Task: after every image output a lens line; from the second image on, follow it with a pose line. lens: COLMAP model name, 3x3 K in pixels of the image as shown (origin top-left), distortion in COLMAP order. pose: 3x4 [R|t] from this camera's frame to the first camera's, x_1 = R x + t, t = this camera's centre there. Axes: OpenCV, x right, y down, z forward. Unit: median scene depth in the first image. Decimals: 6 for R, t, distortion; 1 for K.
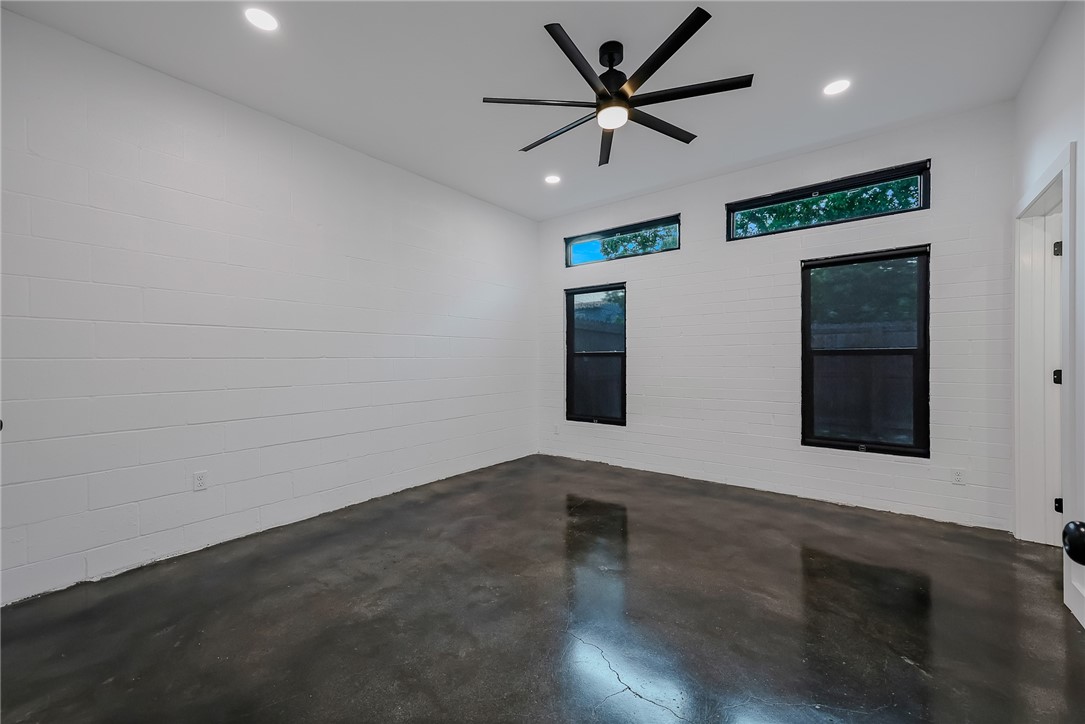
lens RADIAL K [[442.6, 0, 542.5], [0, 442.6, 362.0], [0, 0, 1]] dist [0.001496, 0.000251]
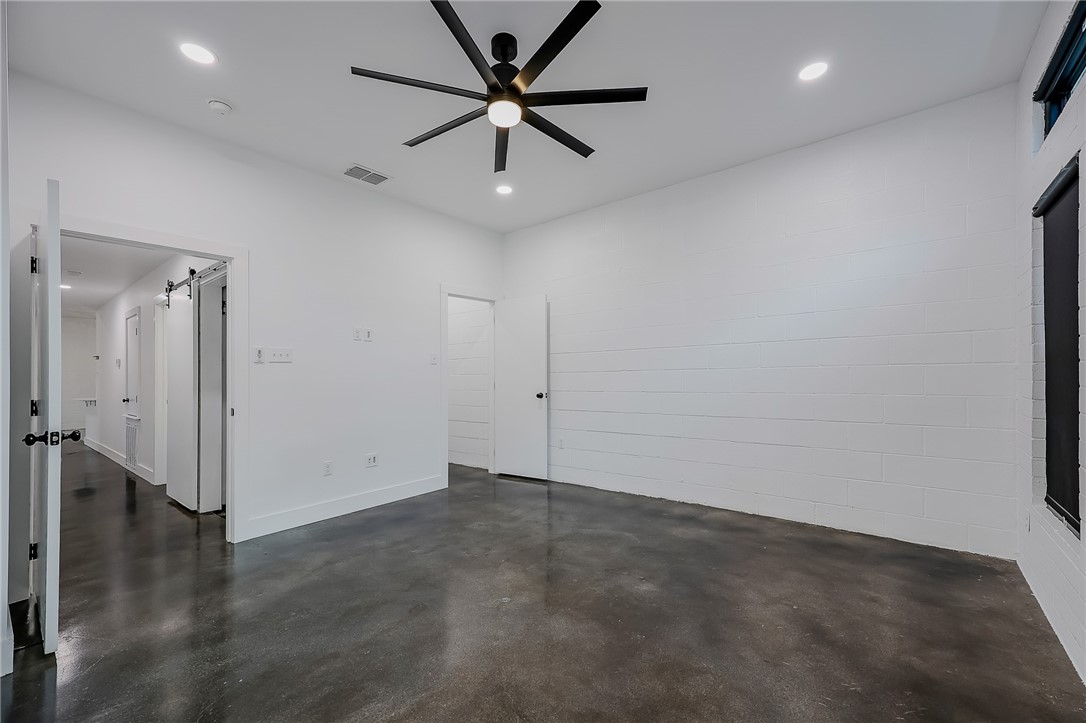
lens RADIAL K [[443.0, 0, 543.0], [0, 443.0, 361.5], [0, 0, 1]] dist [0.001496, 0.000251]
pose [[-0.027733, -0.016912, -0.999472, 1.011933], [0.010688, 0.999795, -0.017214, -0.015966], [0.999558, -0.011159, -0.027547, 1.044829]]
